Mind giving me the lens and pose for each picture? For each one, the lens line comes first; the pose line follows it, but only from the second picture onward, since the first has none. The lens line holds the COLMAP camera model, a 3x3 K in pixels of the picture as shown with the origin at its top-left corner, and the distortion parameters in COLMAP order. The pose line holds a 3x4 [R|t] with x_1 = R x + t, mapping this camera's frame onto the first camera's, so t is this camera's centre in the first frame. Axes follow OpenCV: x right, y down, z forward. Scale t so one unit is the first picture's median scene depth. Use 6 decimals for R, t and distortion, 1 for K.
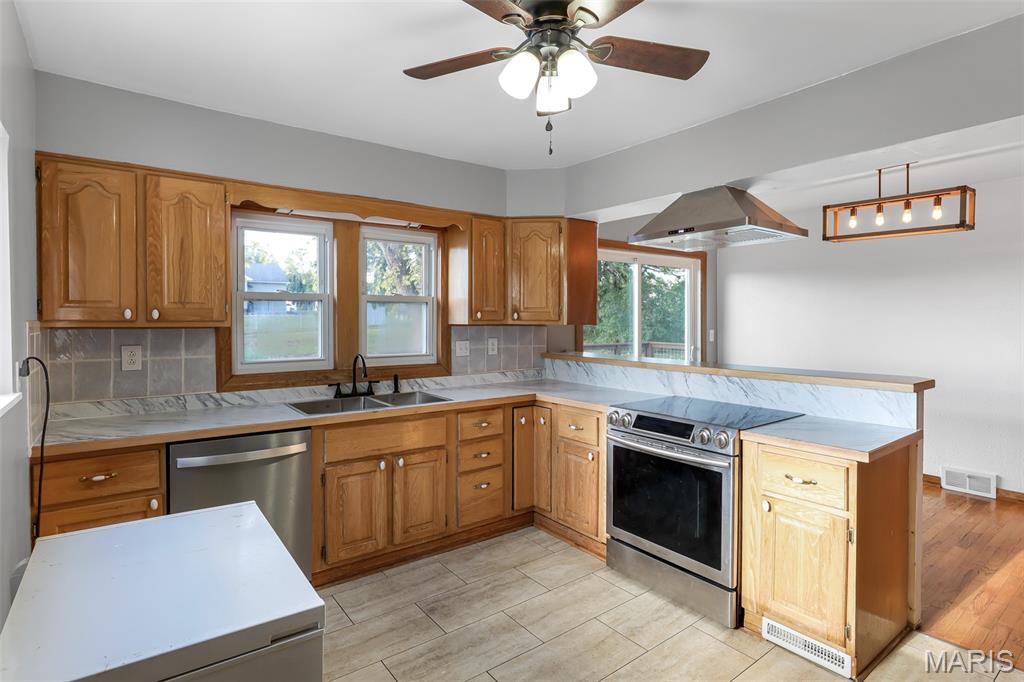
lens RADIAL K [[527.4, 0, 508.5], [0, 527.4, 335.3], [0, 0, 1]] dist [-0.011260, 0.002195]
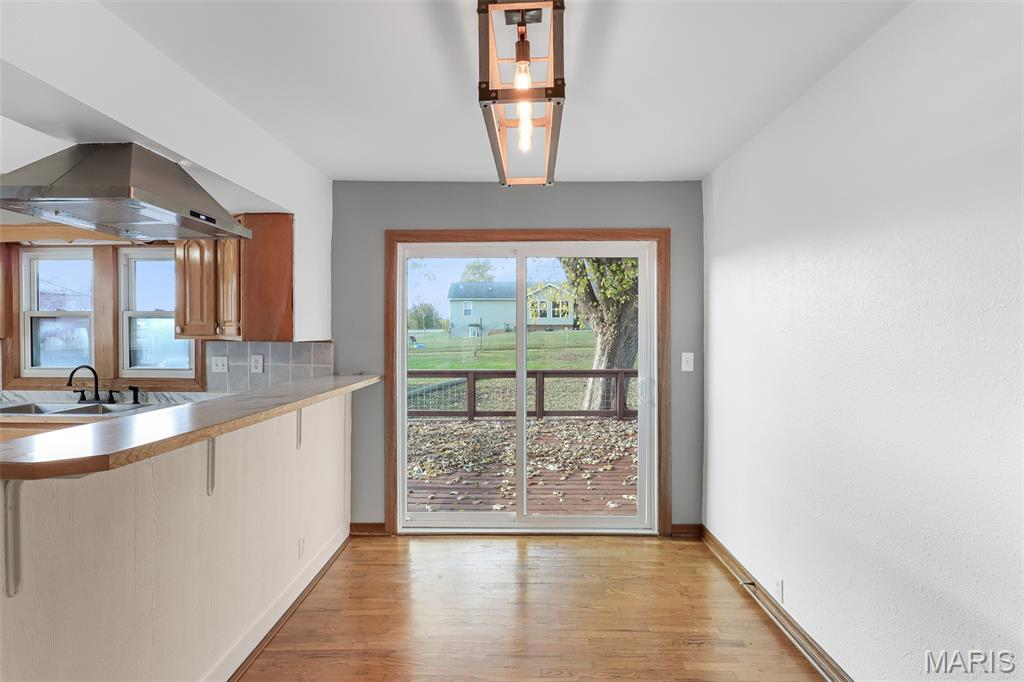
lens RADIAL K [[527.4, 0, 508.5], [0, 527.4, 335.3], [0, 0, 1]] dist [-0.011260, 0.002195]
pose [[0.786907, 0.006374, -0.617039, 0.919983], [-0.023551, 0.999528, -0.019708, -0.021019], [0.616622, 0.030040, 0.786686, 0.582259]]
